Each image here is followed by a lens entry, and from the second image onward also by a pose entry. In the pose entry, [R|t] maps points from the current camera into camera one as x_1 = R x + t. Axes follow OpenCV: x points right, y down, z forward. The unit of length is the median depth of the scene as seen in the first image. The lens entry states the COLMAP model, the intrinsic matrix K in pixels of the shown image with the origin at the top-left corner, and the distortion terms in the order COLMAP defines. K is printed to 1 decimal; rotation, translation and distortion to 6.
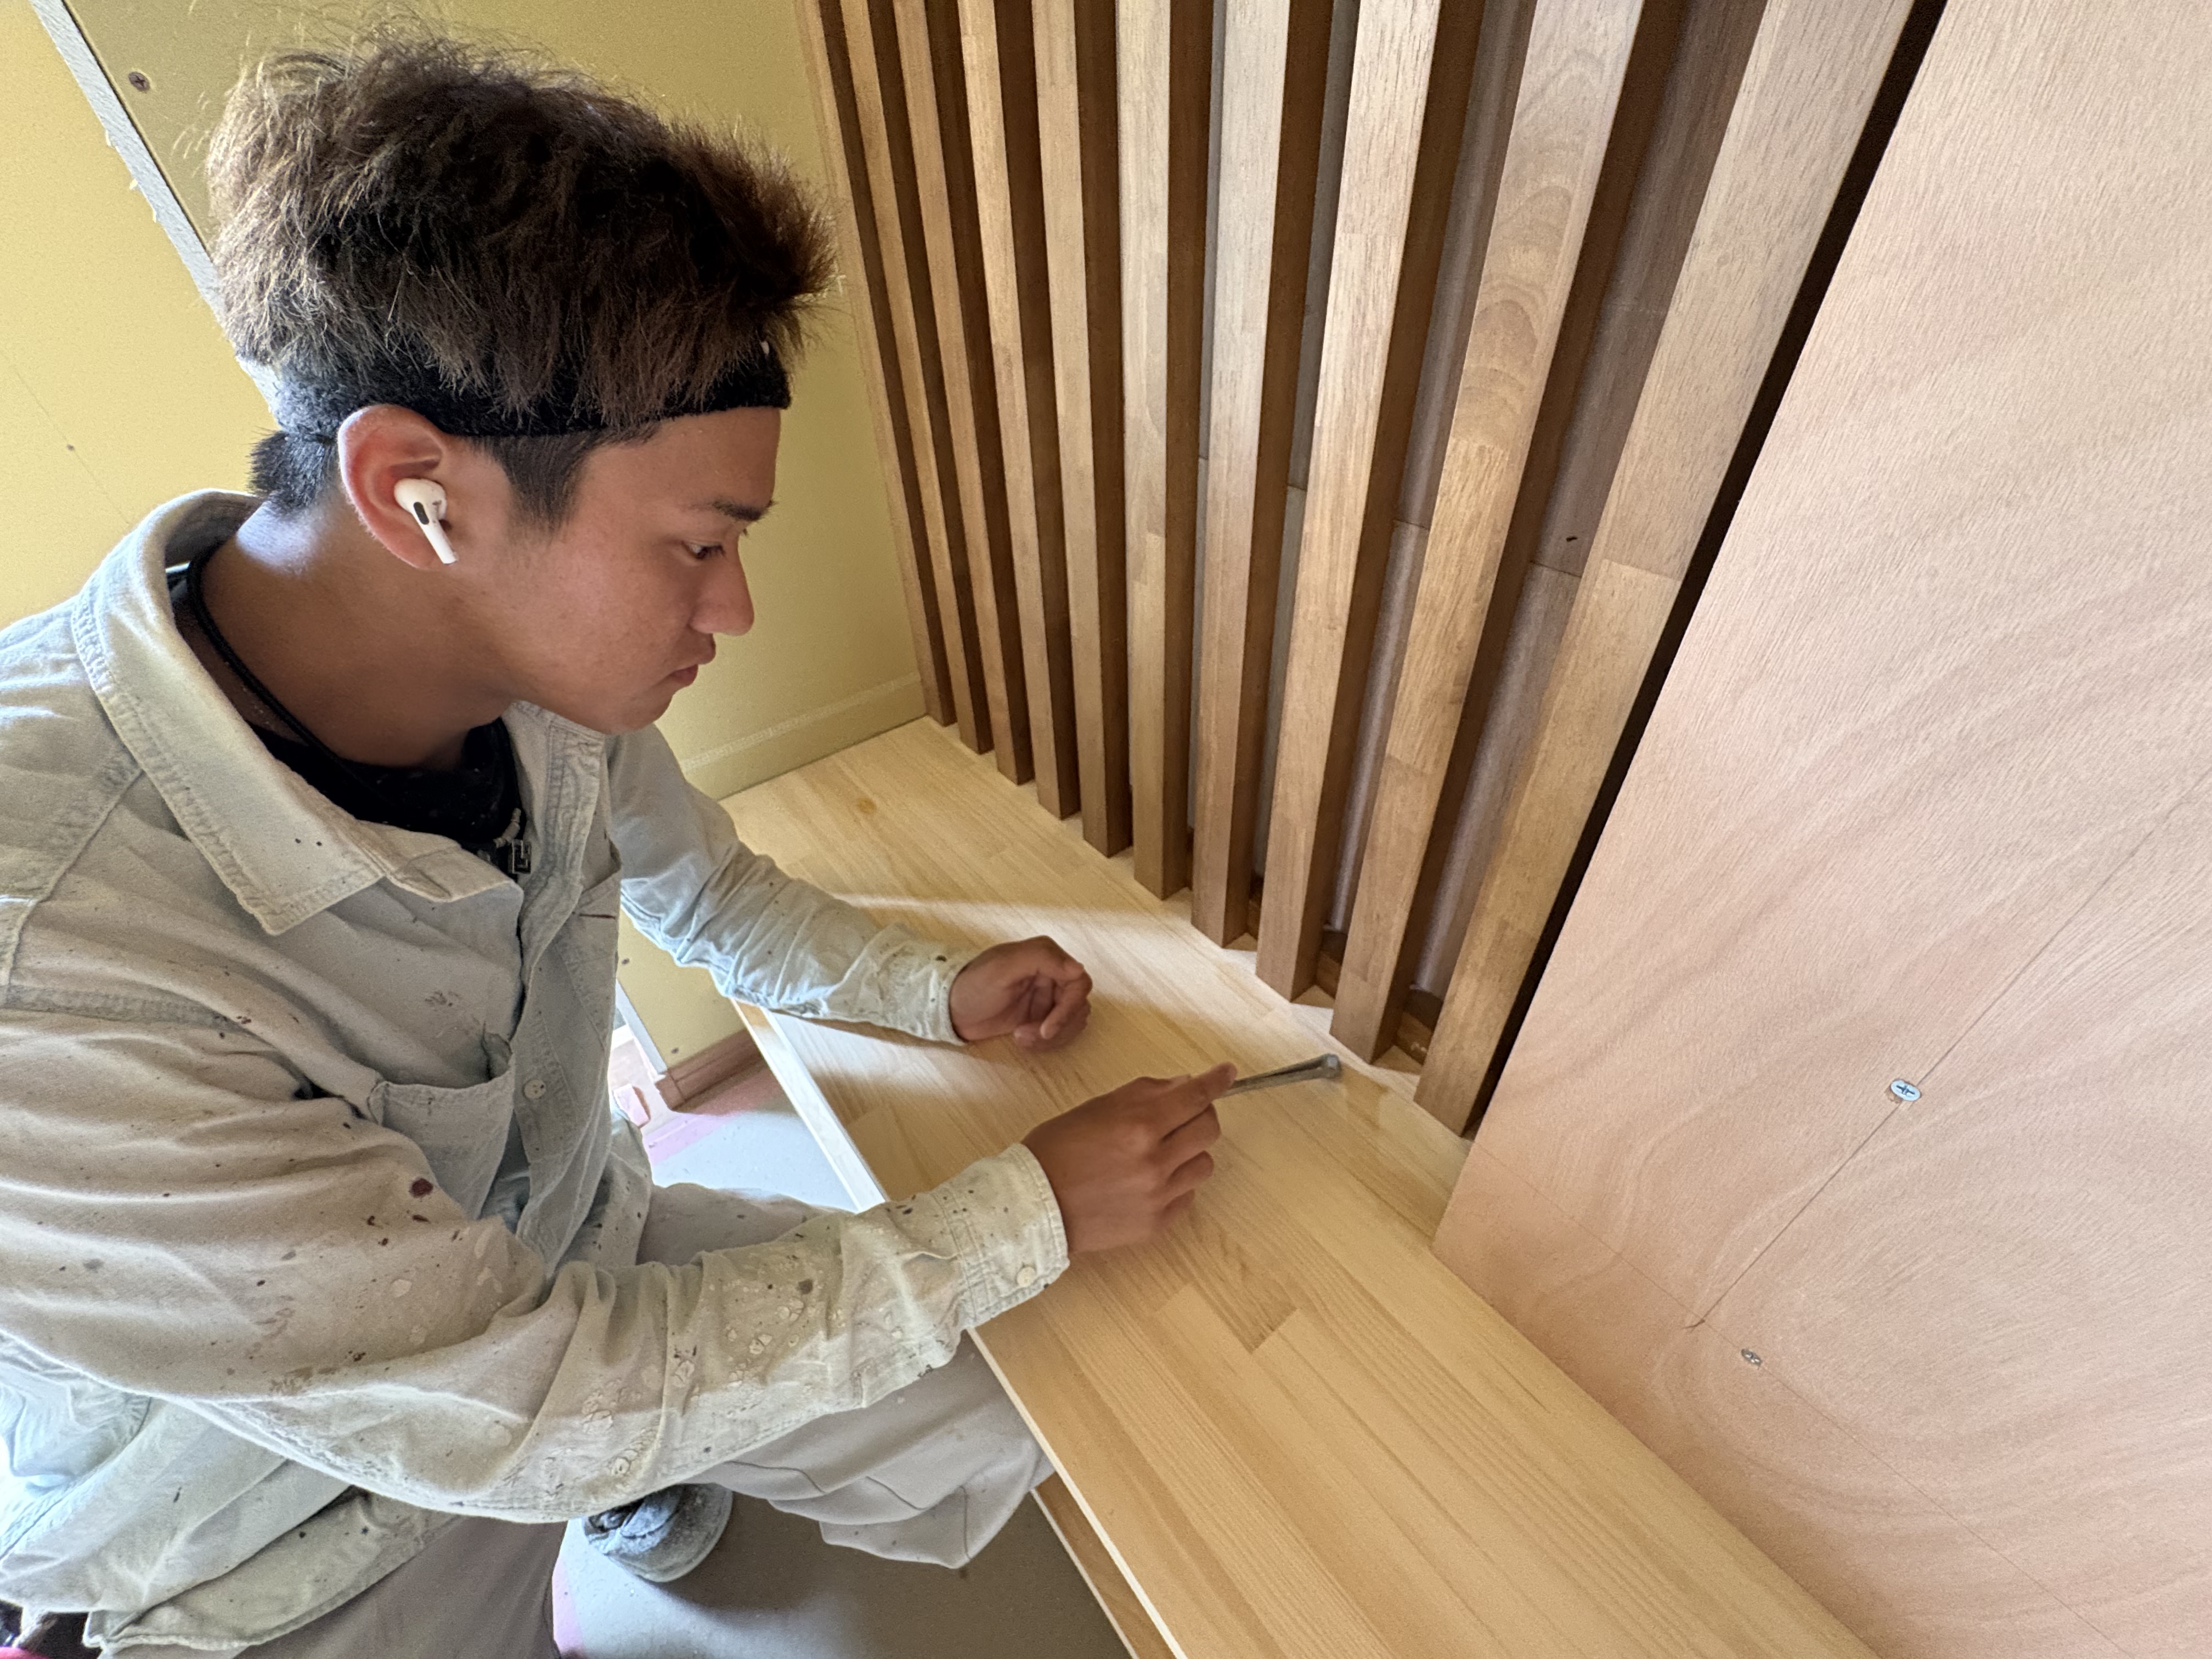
lens RADIAL K [[893.1, 0, 1090.3], [0, 893.1, 828.4], [0, 0, 1]] dist [-0.000187, -0.000251]
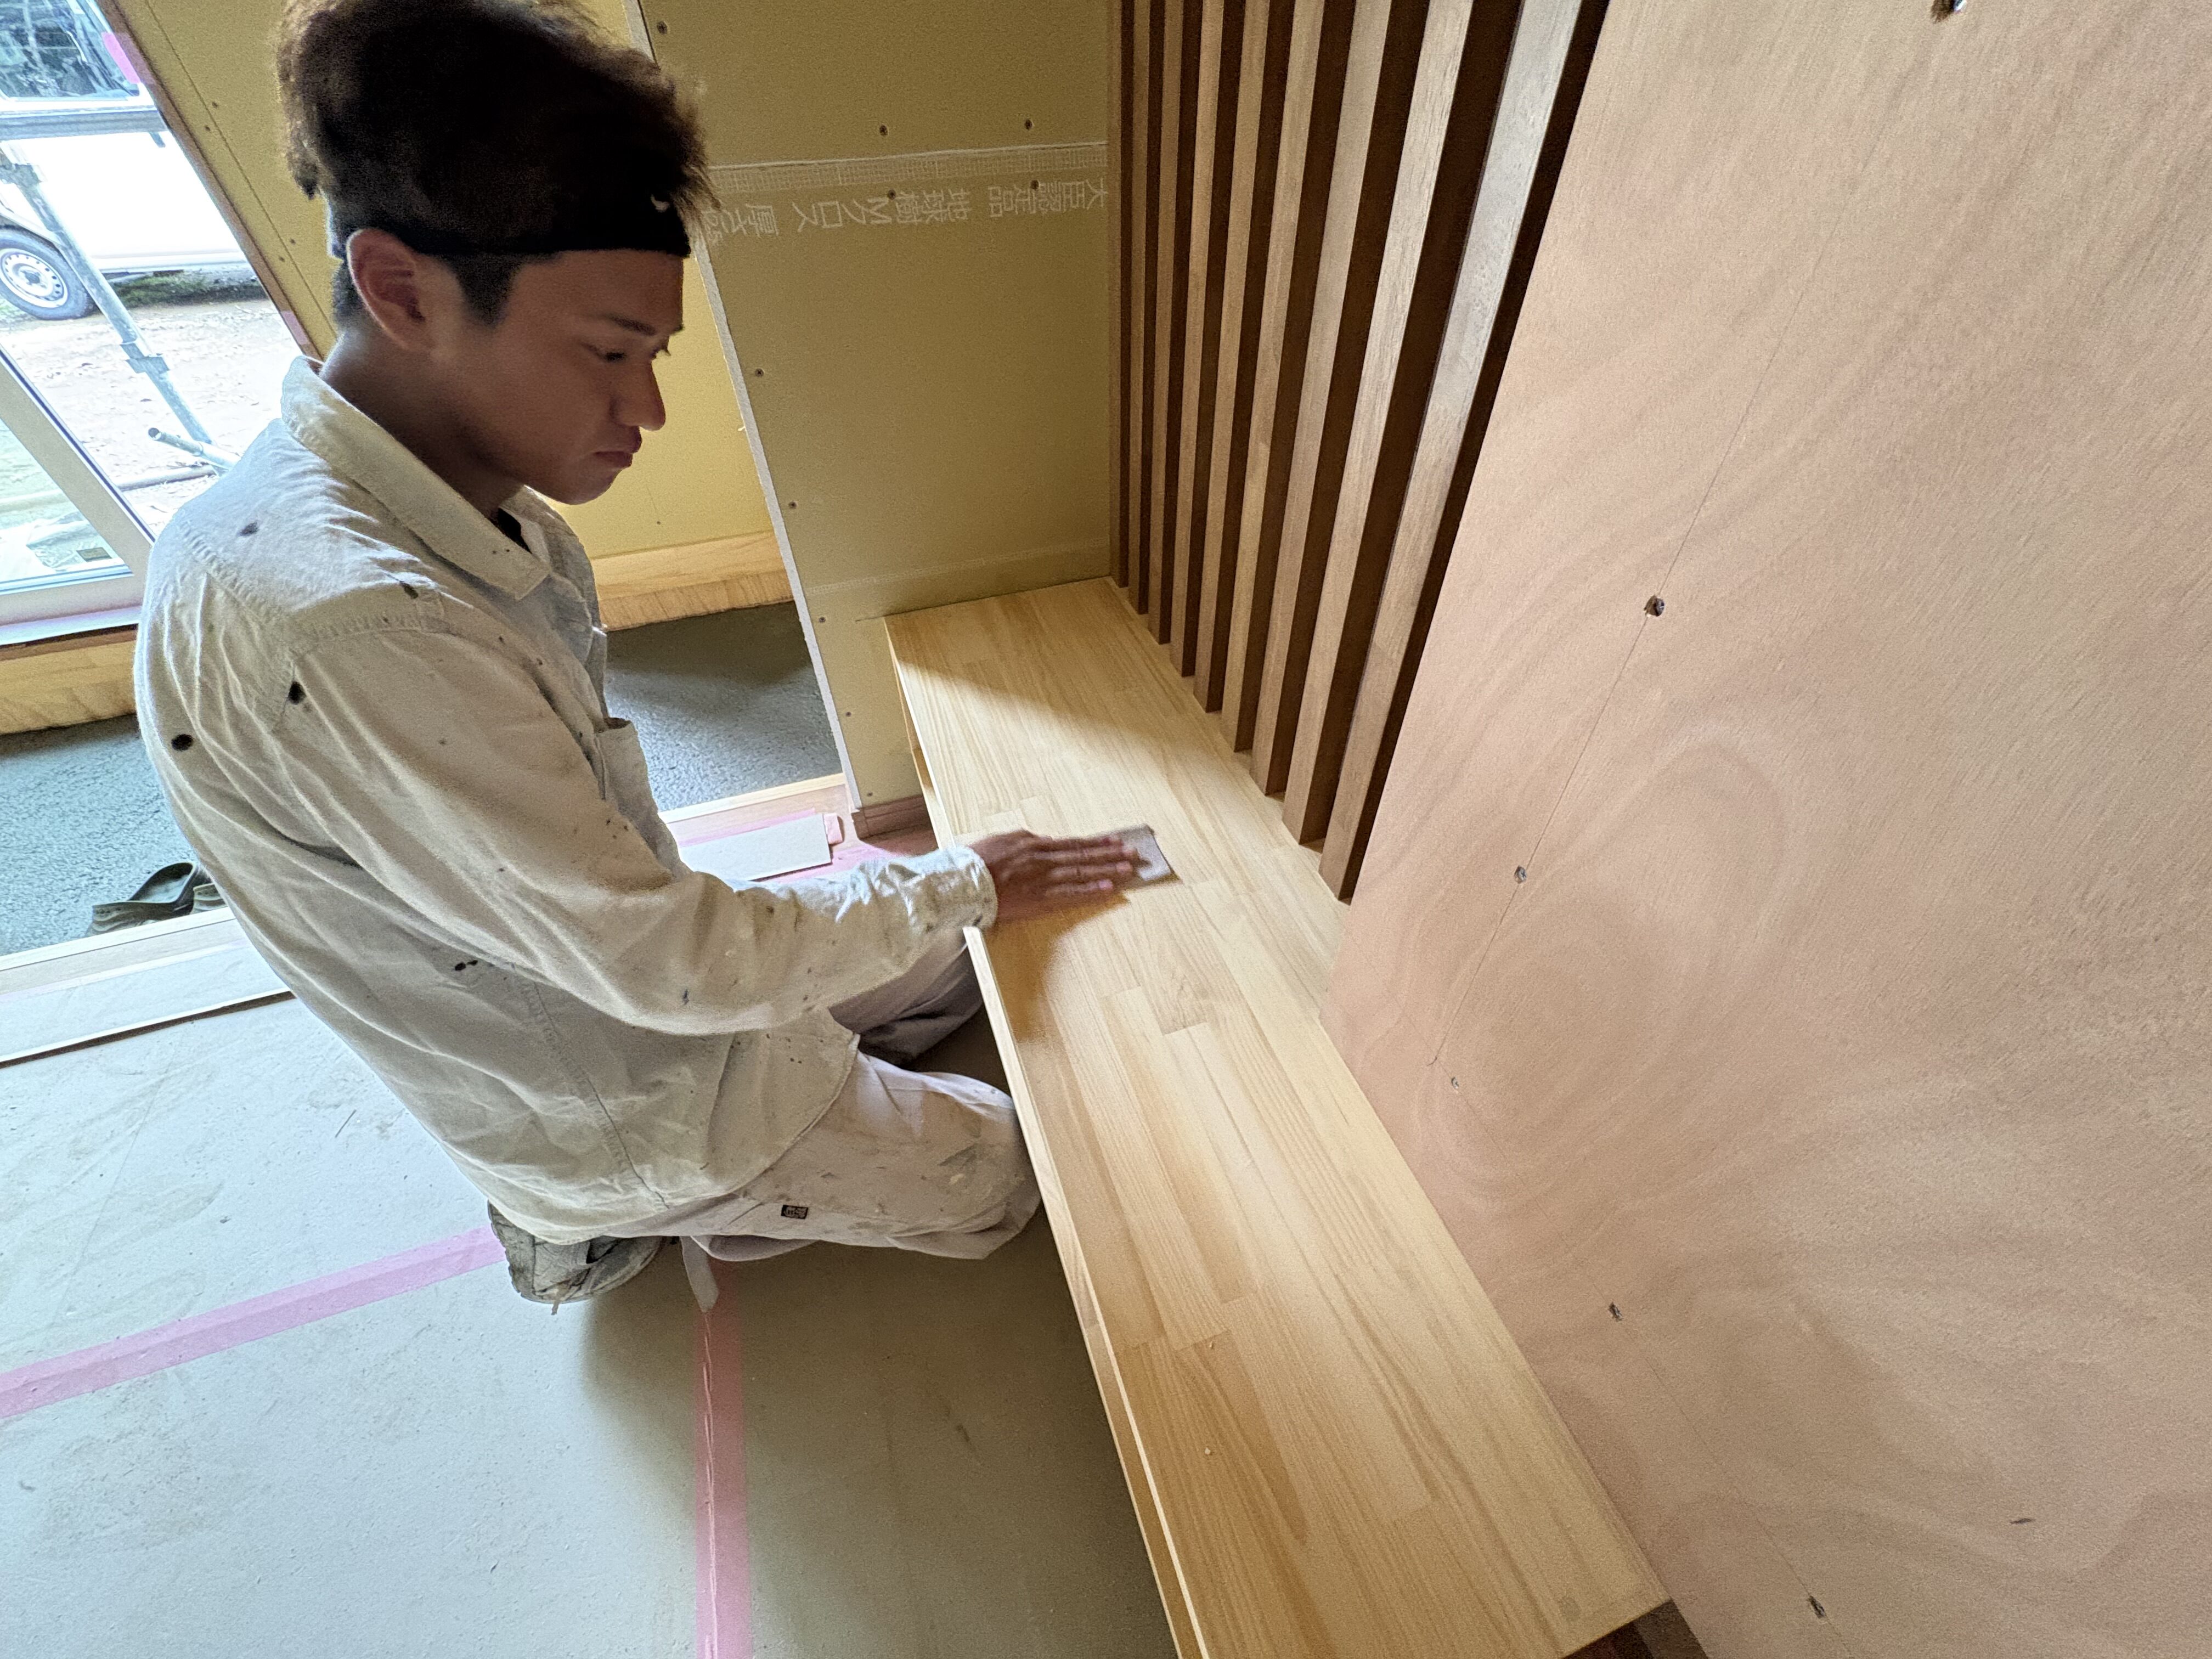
lens RADIAL K [[884.7, 0, 1107.7], [0, 884.7, 834.9], [0, 0, 1]] dist [0.001299, -0.000411]
pose [[0.943719, 0.256949, -0.208257, 0.173150], [-0.233251, 0.963452, 0.131737, 0.062026], [0.234495, -0.075747, 0.969162, -0.210221]]
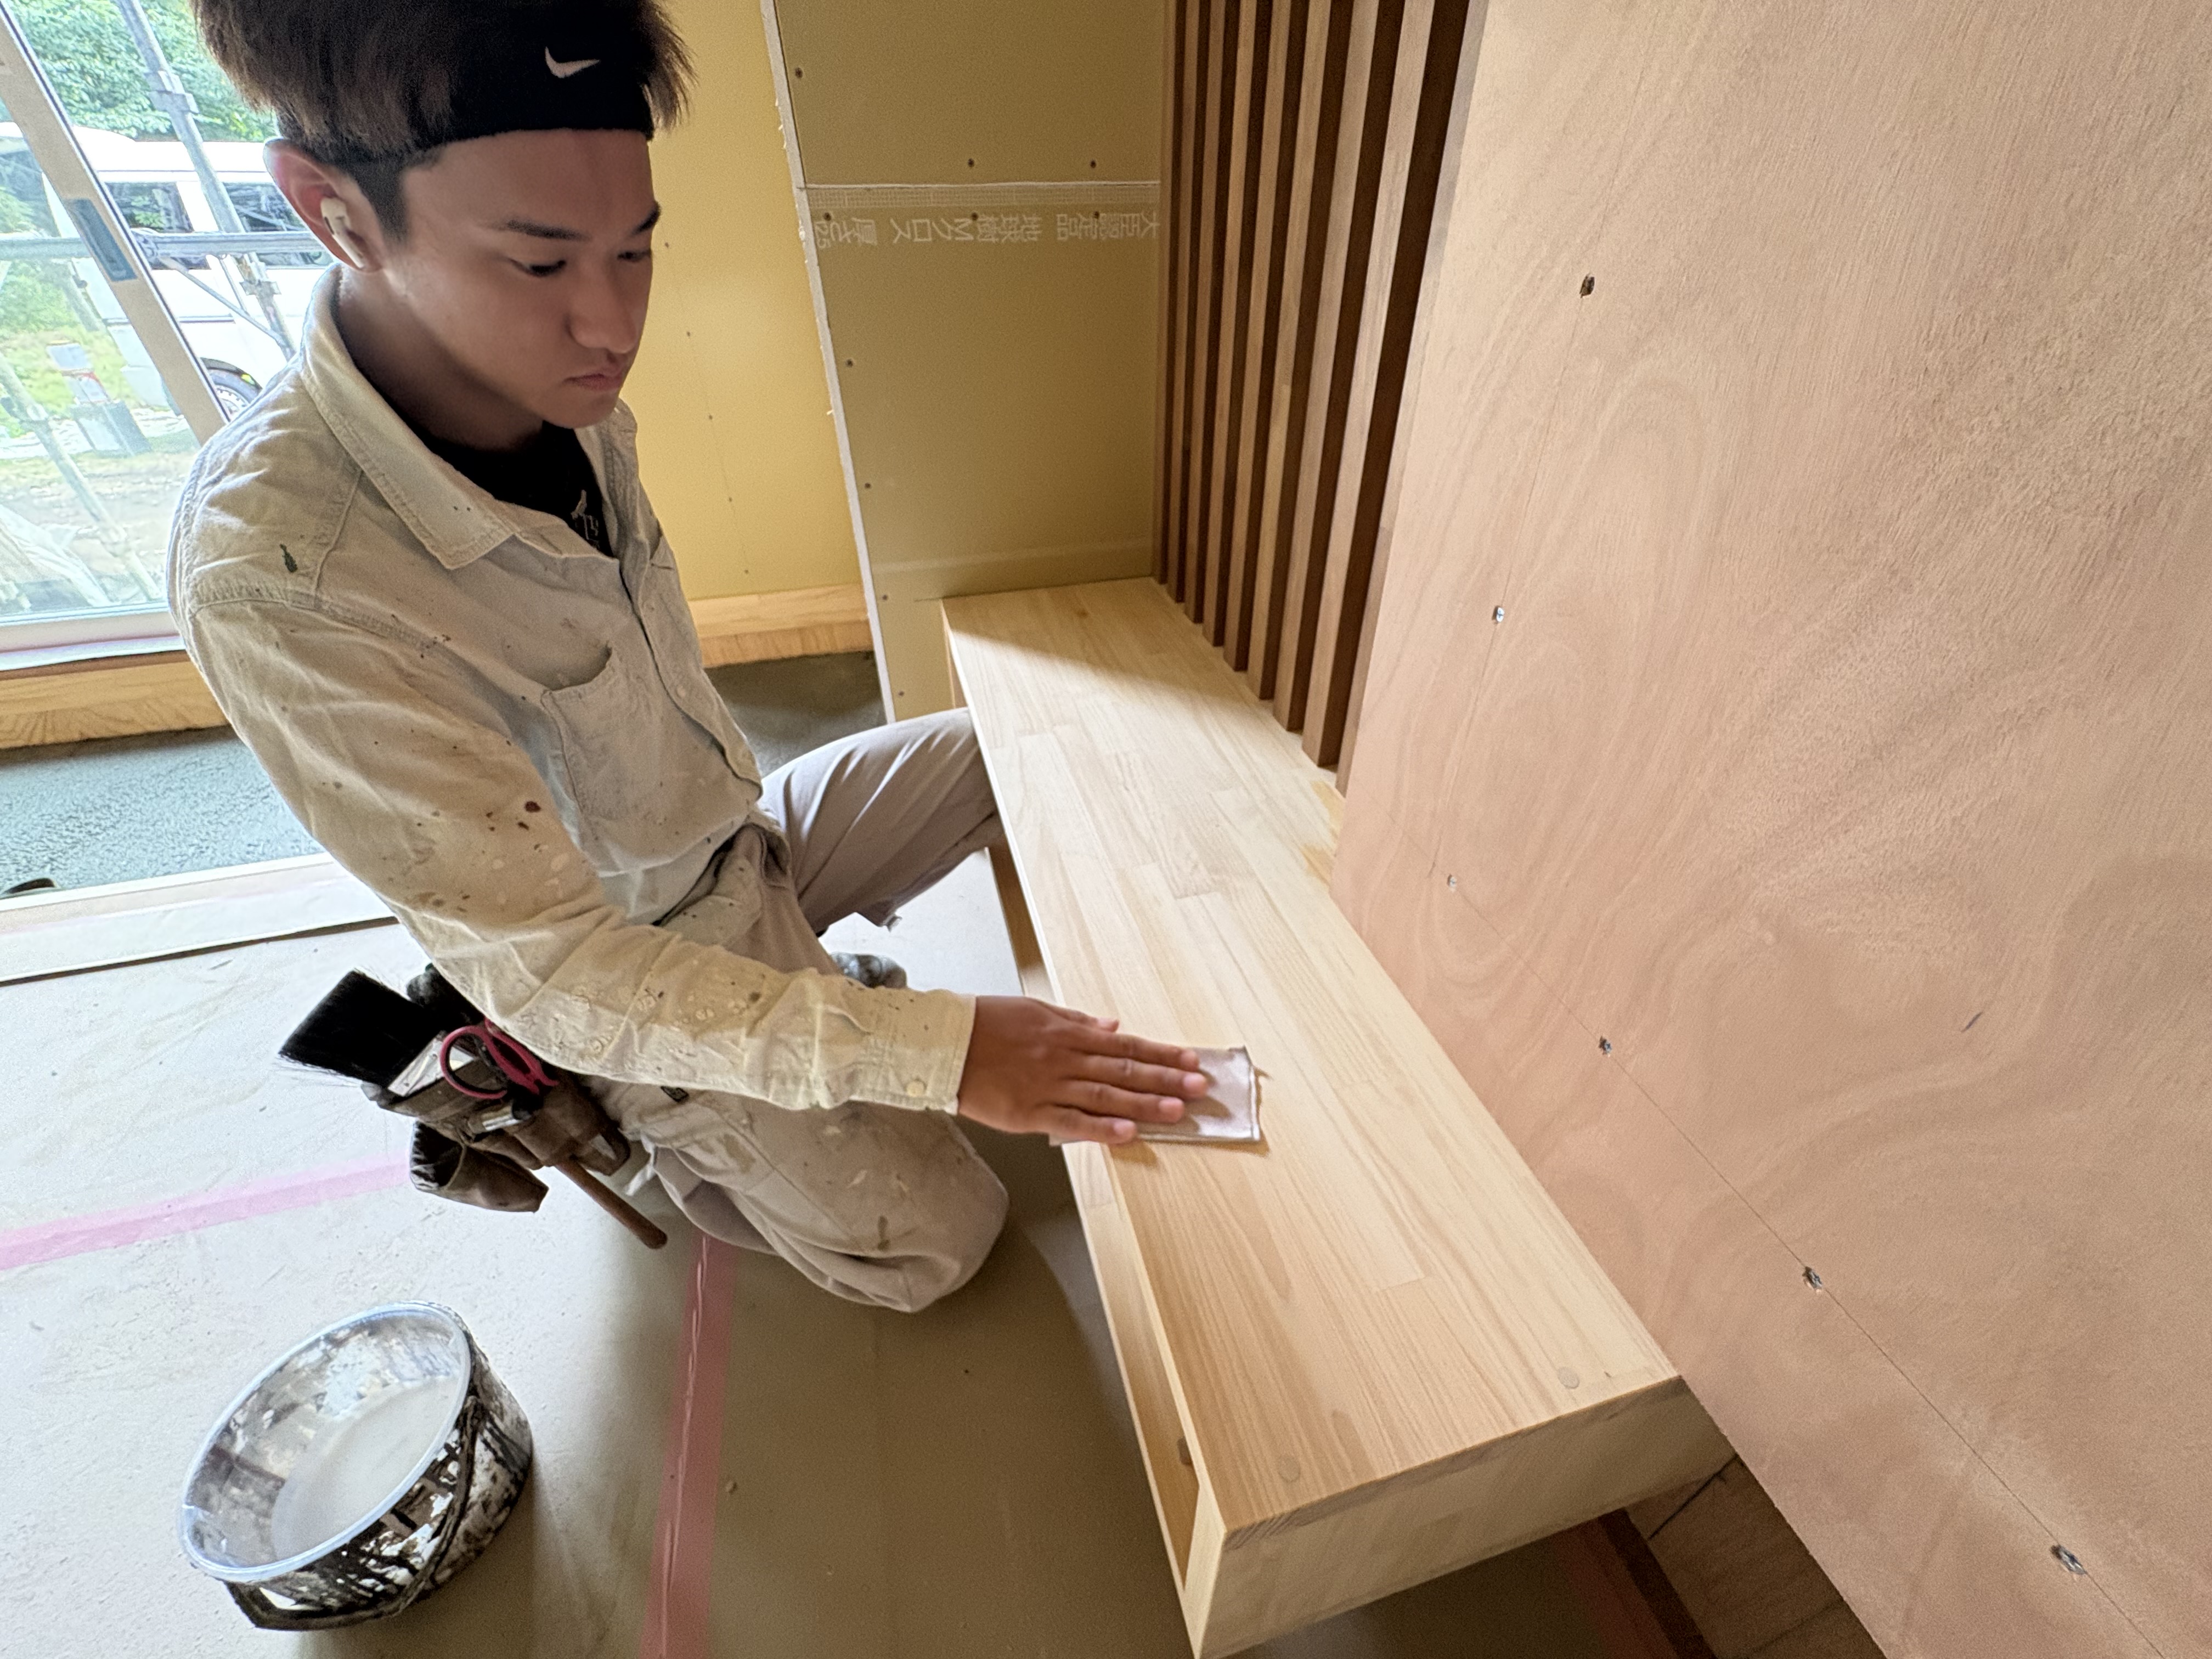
lens RADIAL K [[889.1, 0, 1106.0], [0, 889.1, 829.5], [0, 0, 1]] dist [0.000031, -0.000226]
pose [[0.917680, 0.259486, -0.300884, 0.272151], [-0.274228, 0.961639, -0.007050, 0.288602], [0.287512, 0.088981, 0.953635, -0.246803]]
